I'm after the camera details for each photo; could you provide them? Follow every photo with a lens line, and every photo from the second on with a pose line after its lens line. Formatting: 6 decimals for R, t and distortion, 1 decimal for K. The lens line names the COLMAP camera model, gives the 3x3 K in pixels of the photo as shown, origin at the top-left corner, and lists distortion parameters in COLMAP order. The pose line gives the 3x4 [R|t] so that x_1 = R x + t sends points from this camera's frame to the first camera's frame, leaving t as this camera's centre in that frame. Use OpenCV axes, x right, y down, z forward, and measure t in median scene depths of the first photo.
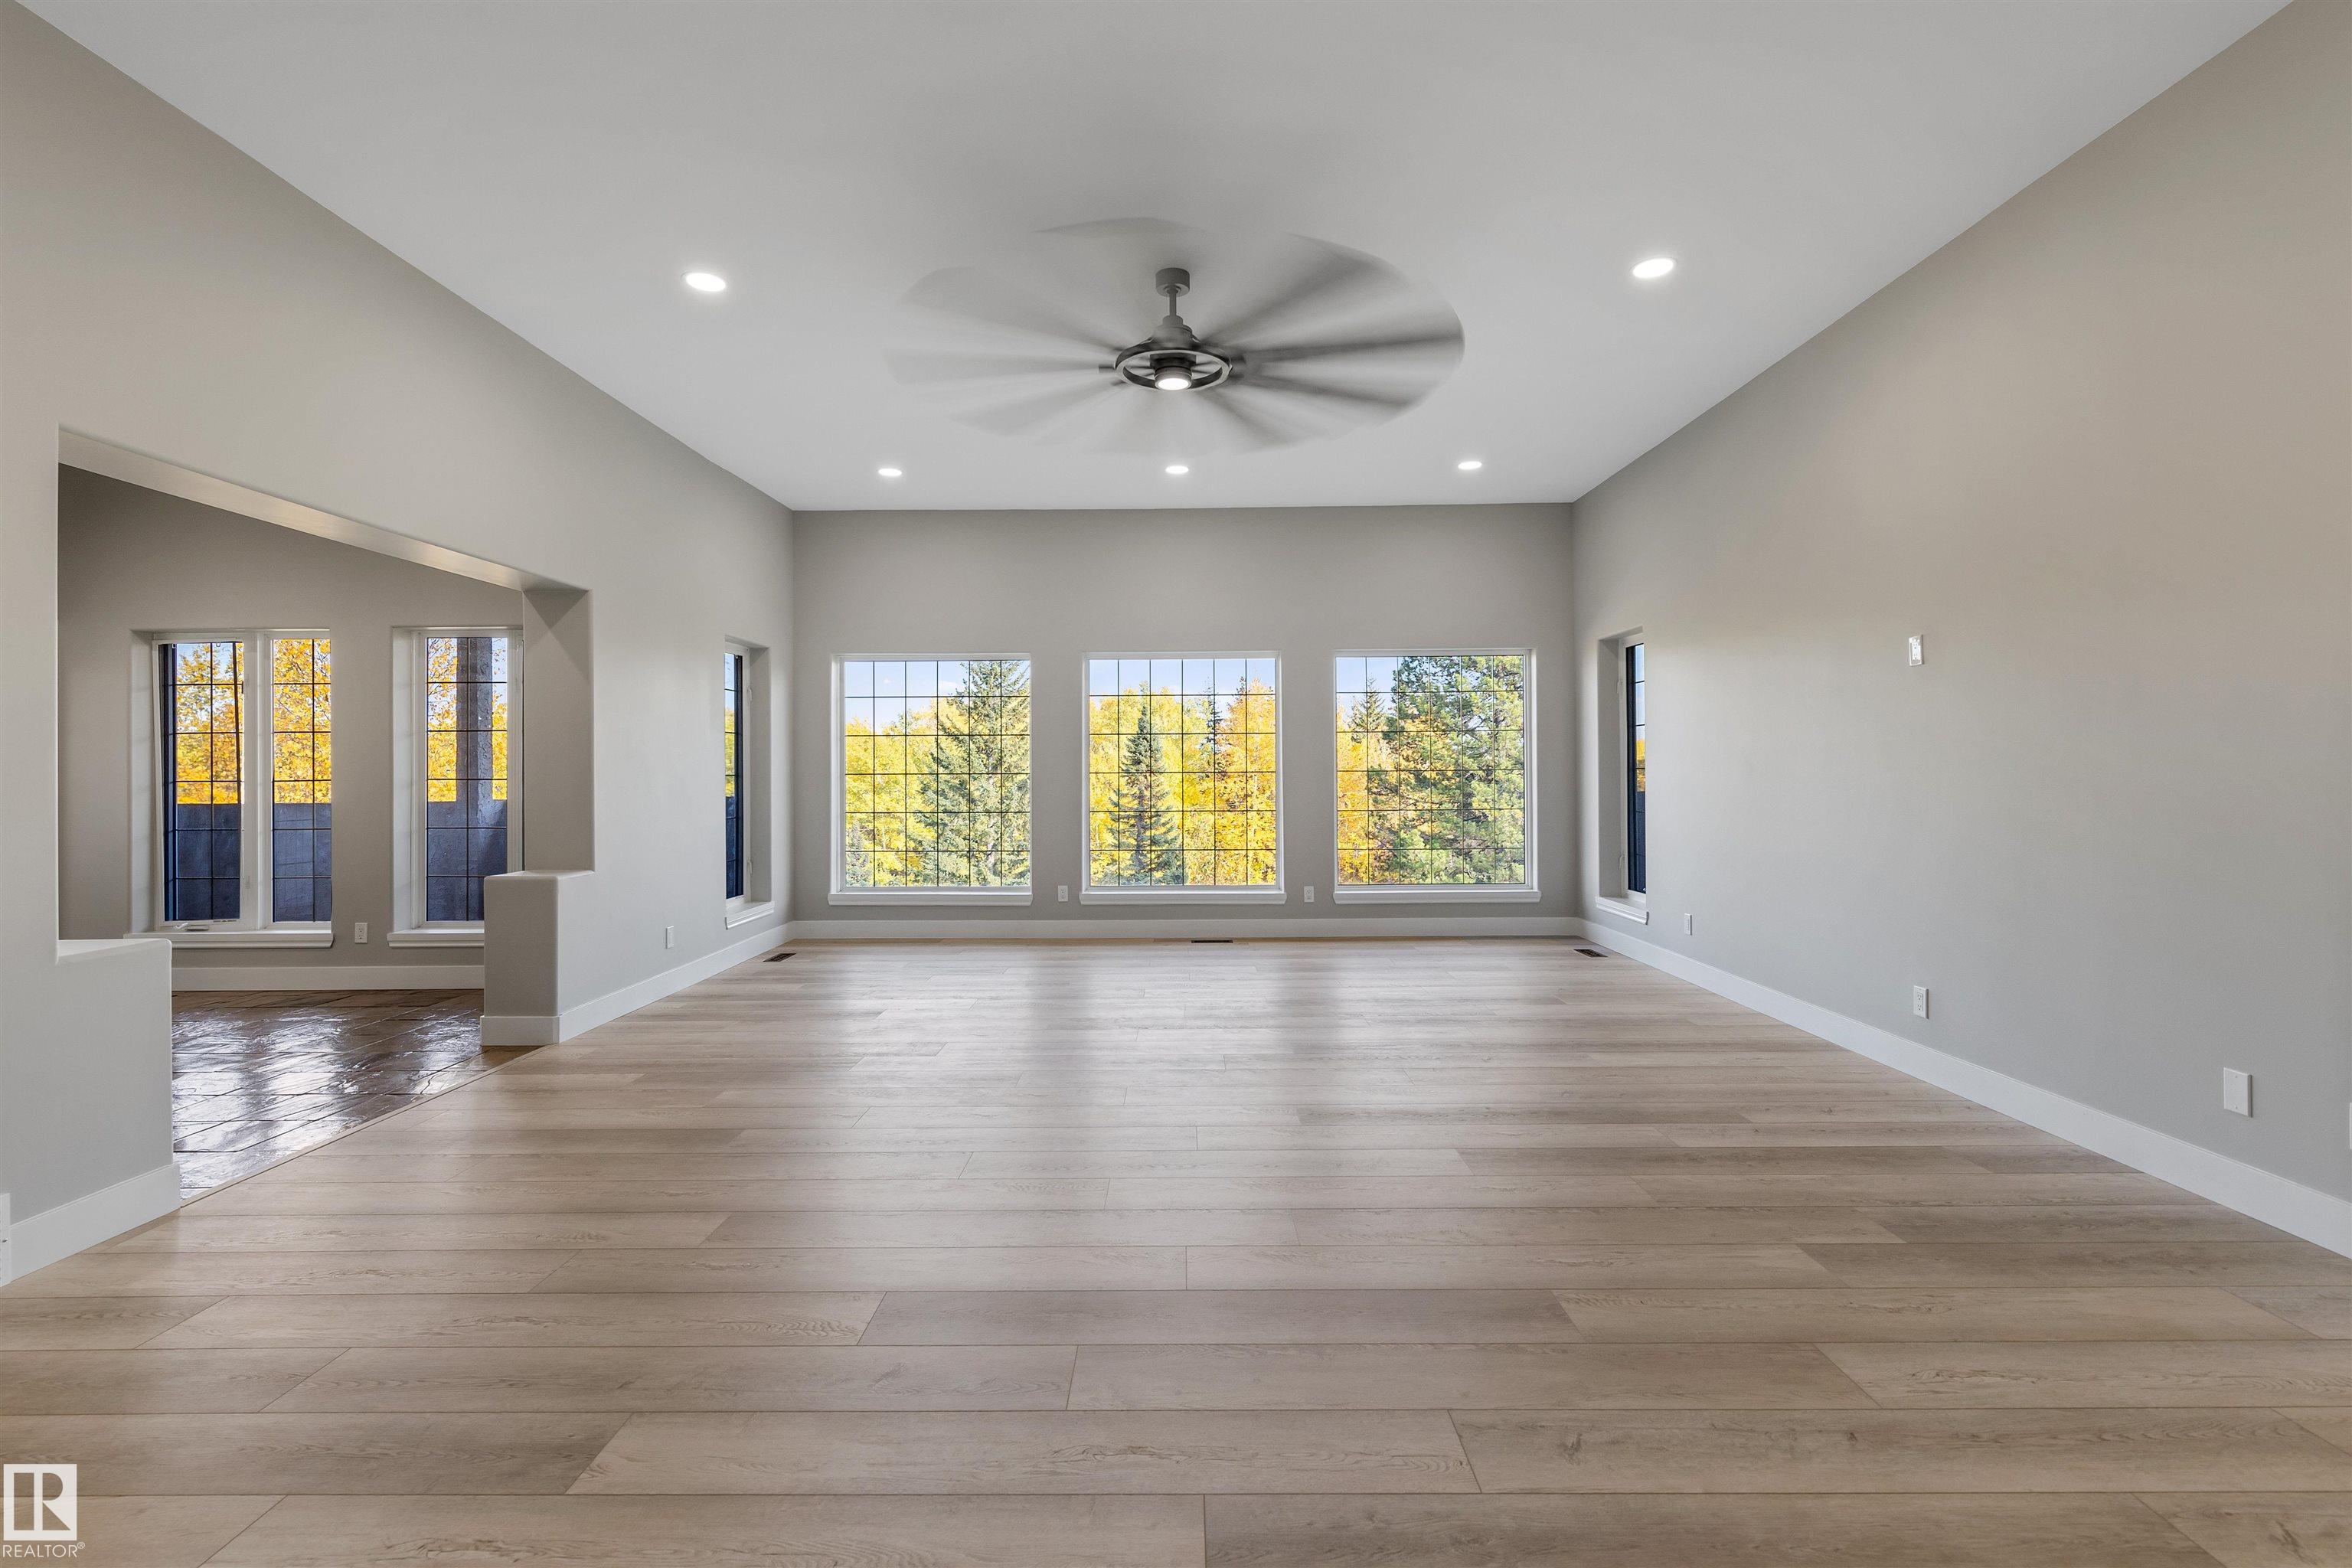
lens RADIAL K [[1058.7, 0, 1178.7], [0, 1058.7, 779.8], [0, 0, 1]] dist [-0.000502, -0.000751]
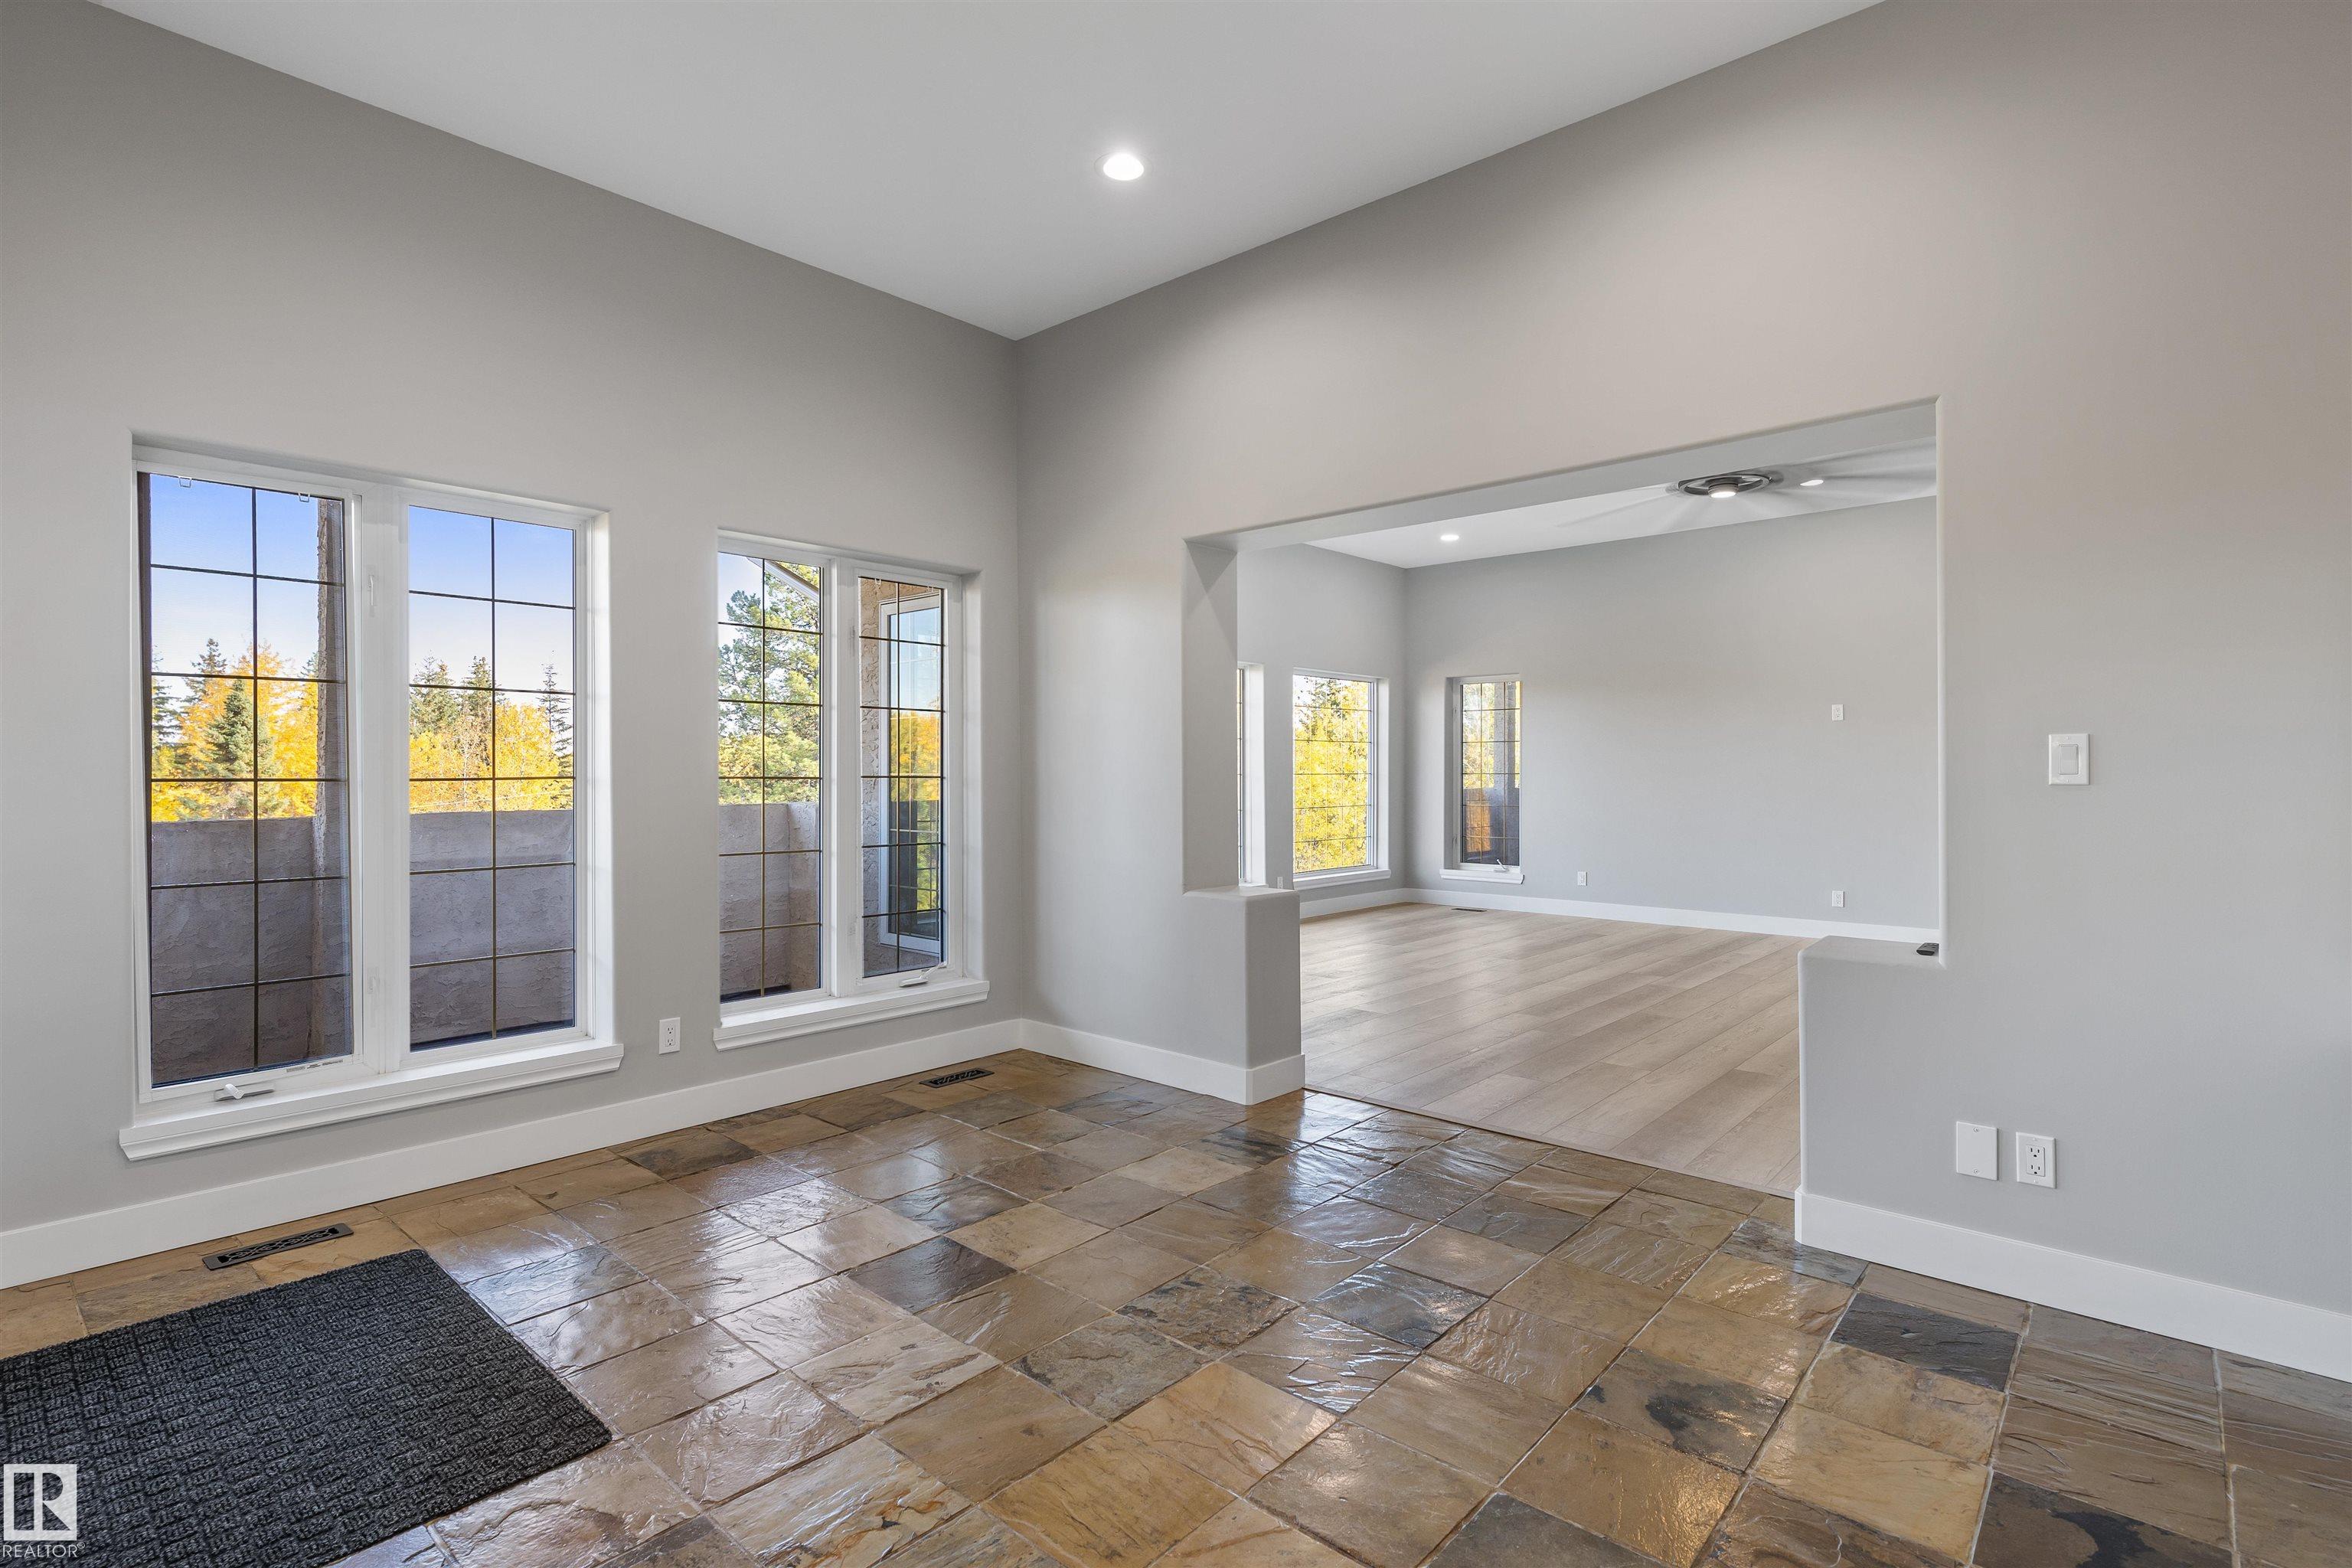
lens RADIAL K [[1126.5, 0, 1185.9], [0, 1126.5, 766.6], [0, 0, 1]] dist [0.000130, -0.001221]
pose [[0.649328, 0.013479, 0.760389, -0.900104], [-0.000271, 0.999847, -0.017492, 0.005669], [-0.760509, 0.011152, 0.649232, 0.319893]]
